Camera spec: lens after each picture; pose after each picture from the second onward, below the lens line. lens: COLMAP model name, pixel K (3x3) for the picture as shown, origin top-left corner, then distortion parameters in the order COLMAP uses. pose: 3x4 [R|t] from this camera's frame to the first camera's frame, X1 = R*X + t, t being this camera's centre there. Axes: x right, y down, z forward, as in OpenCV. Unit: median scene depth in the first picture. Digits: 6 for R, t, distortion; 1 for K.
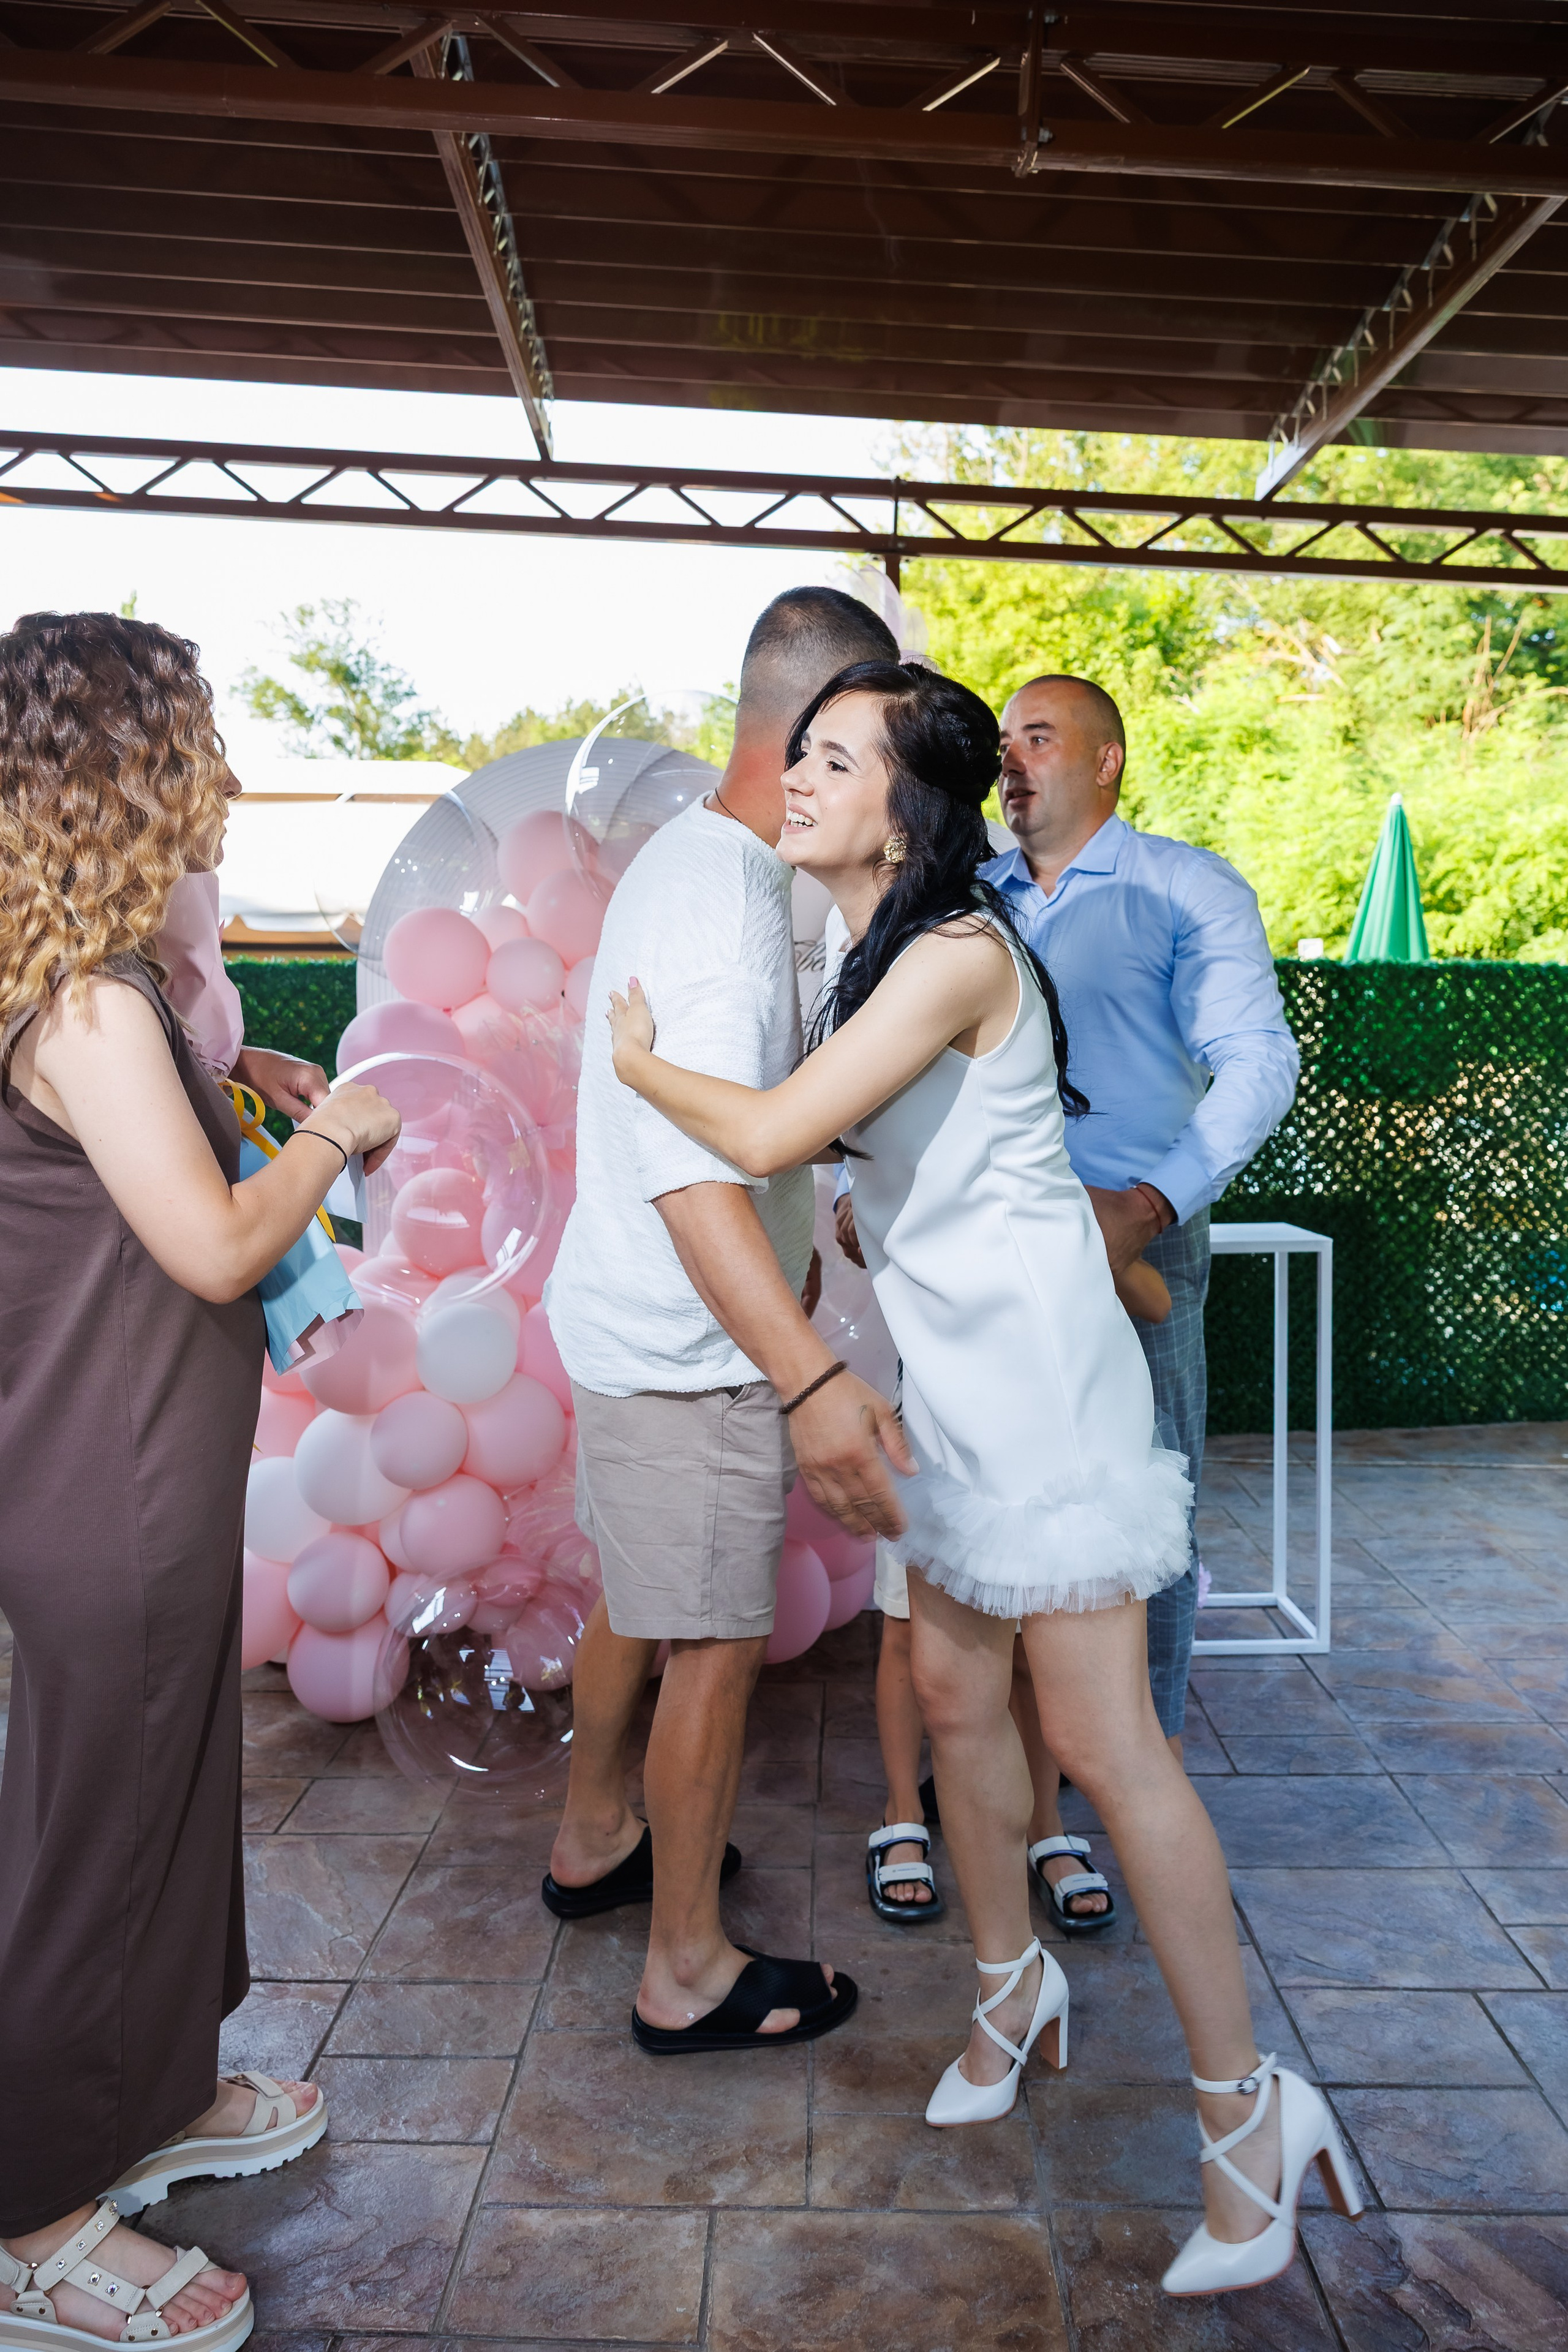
lens RADIAL K [[1572.3, 0, 784.9], [0, 1572.3, 1189.1], [0, 0, 1]] dist [0.004894, 0.001778]
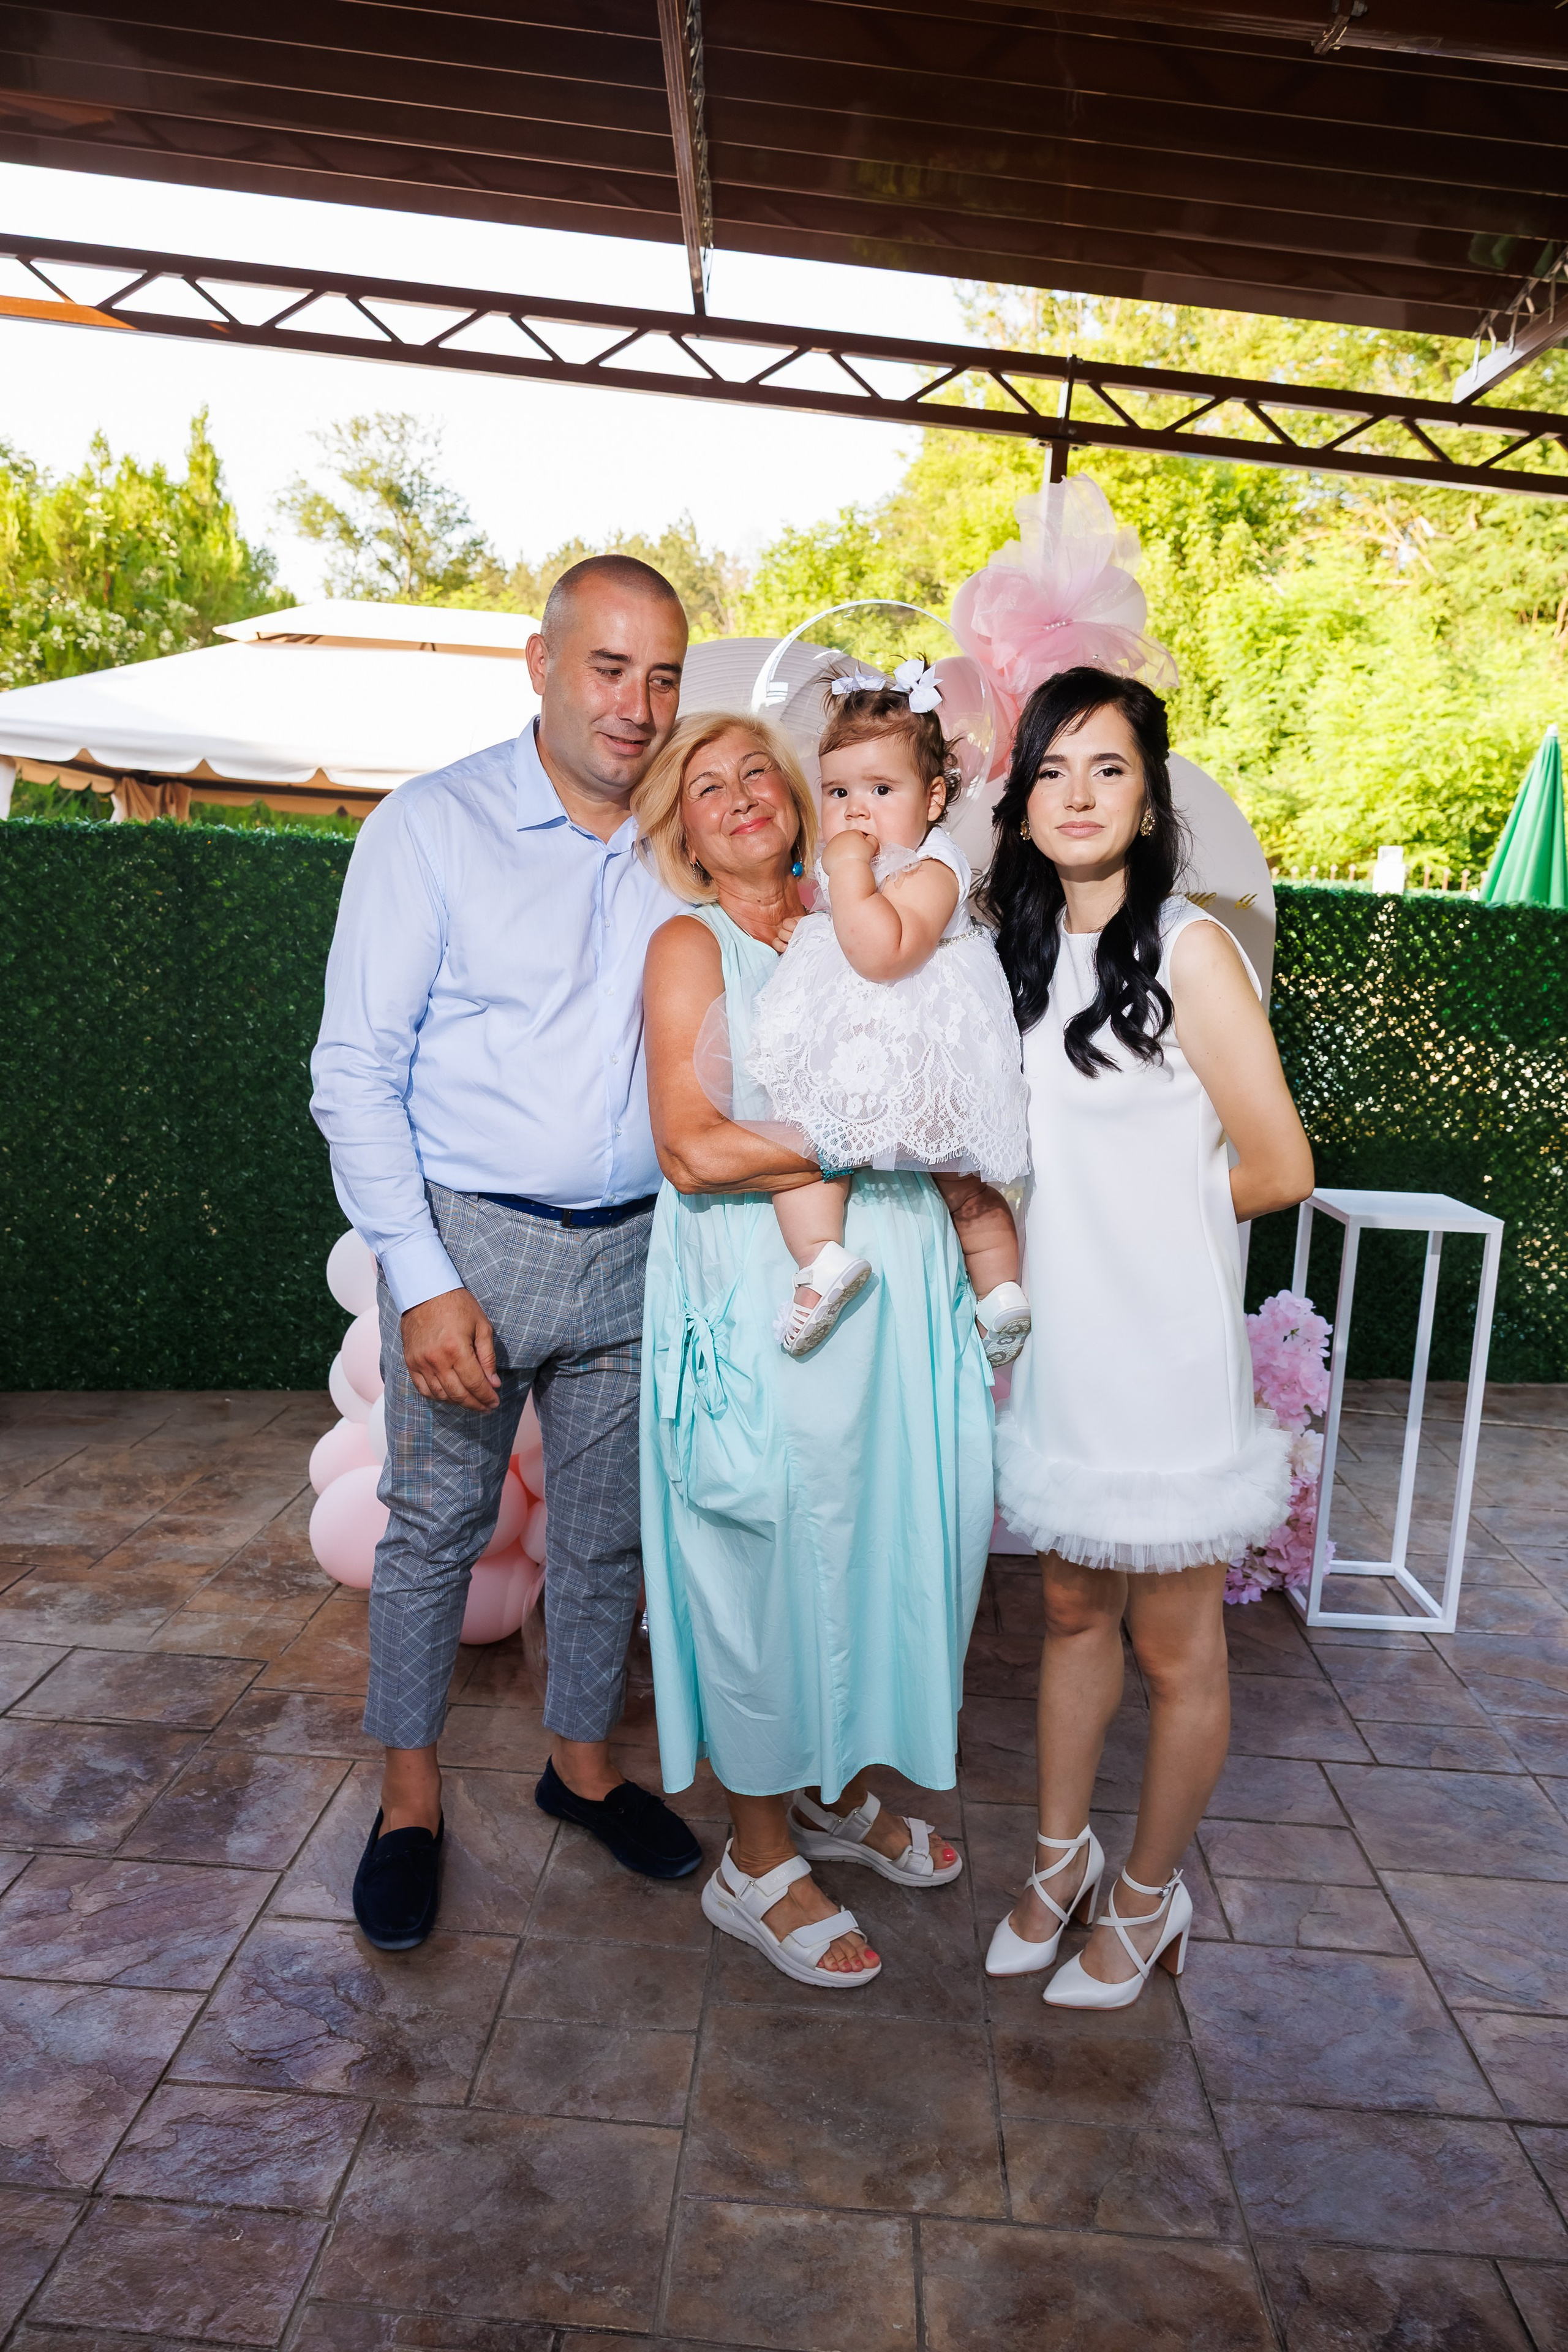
lens RADIAL K [[1572.3, 0, 784.9], [0, 1572.3, 1189.1], [0, 0, 1]] dist [0.004894, 0.001778]
pose [[0.997931, 0.063829, -0.007711, -0.054219], [-0.062905, 0.994127, 0.088063, -0.028191], [0.013287, -0.087396, 0.996085, 0.019807]]
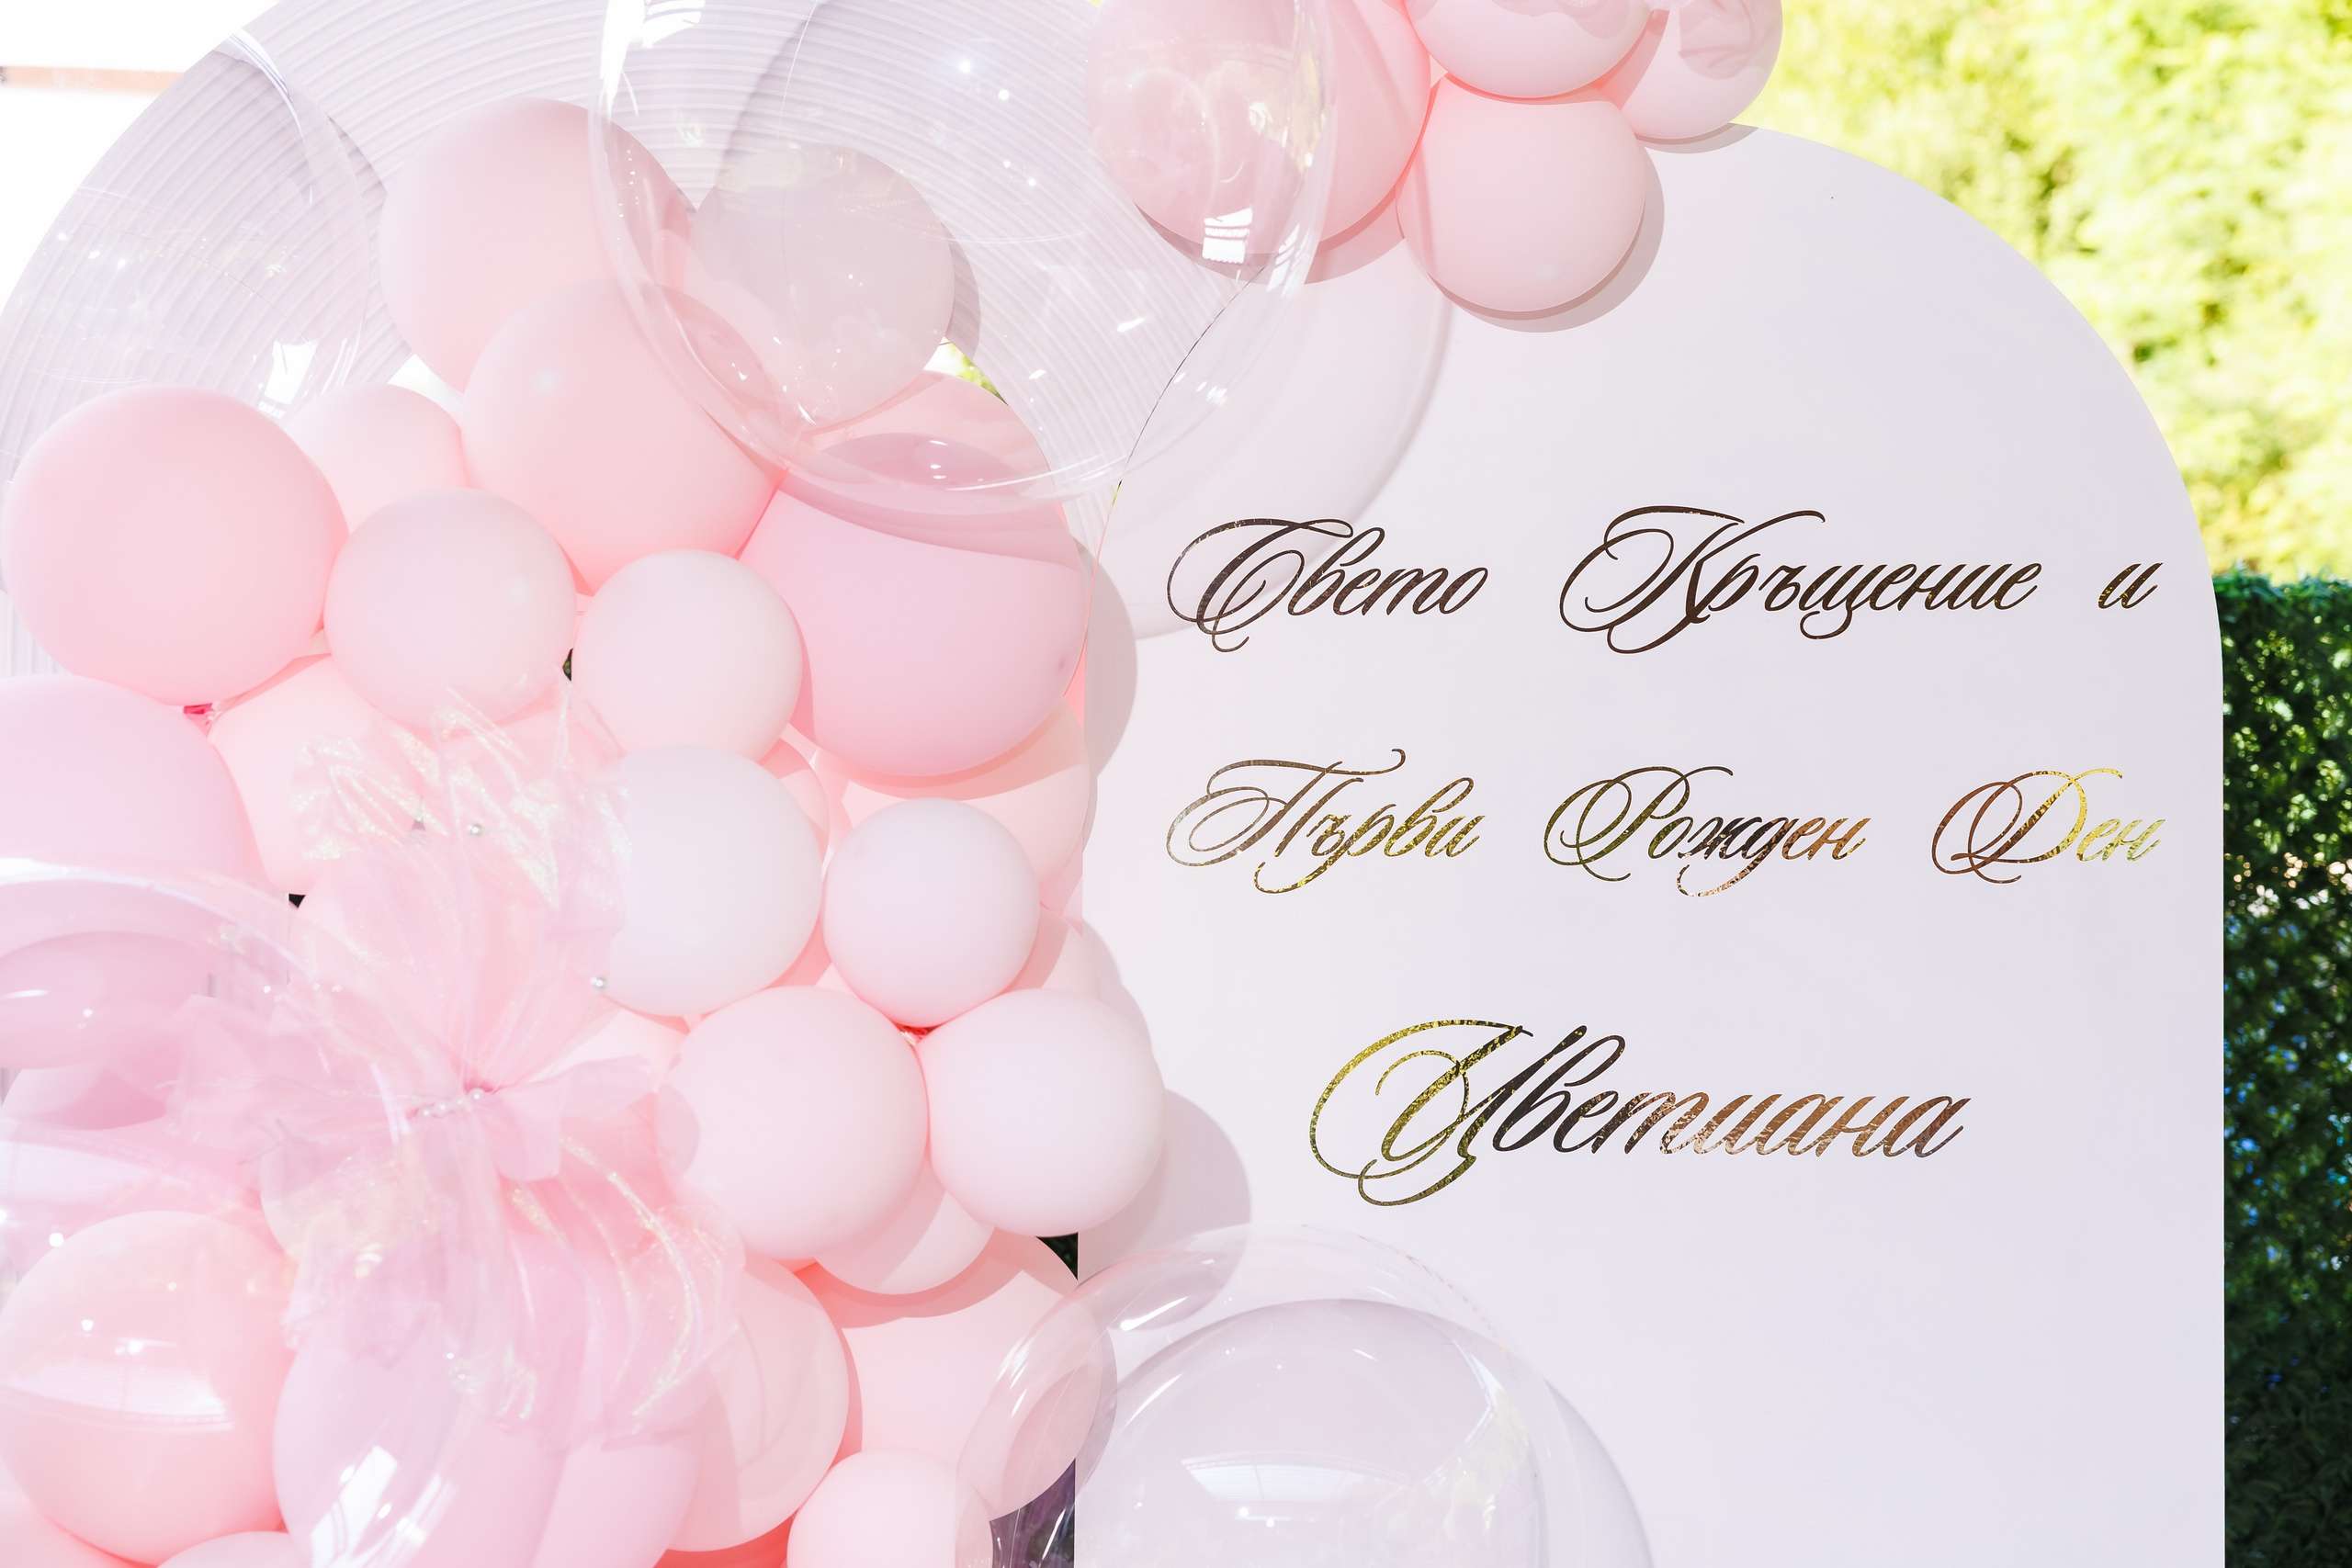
lens RADIAL K [[4029.7, 0, 1177.8], [0, 4029.7, 787.4], [0, 0, 1]] dist [-0.005840, 0.156687]
pose [[0.999500, 0.026904, 0.016637, -0.019318], [-0.025462, 0.996343, -0.081566, -0.022838], [-0.018770, 0.081101, 0.996529, 0.117822]]
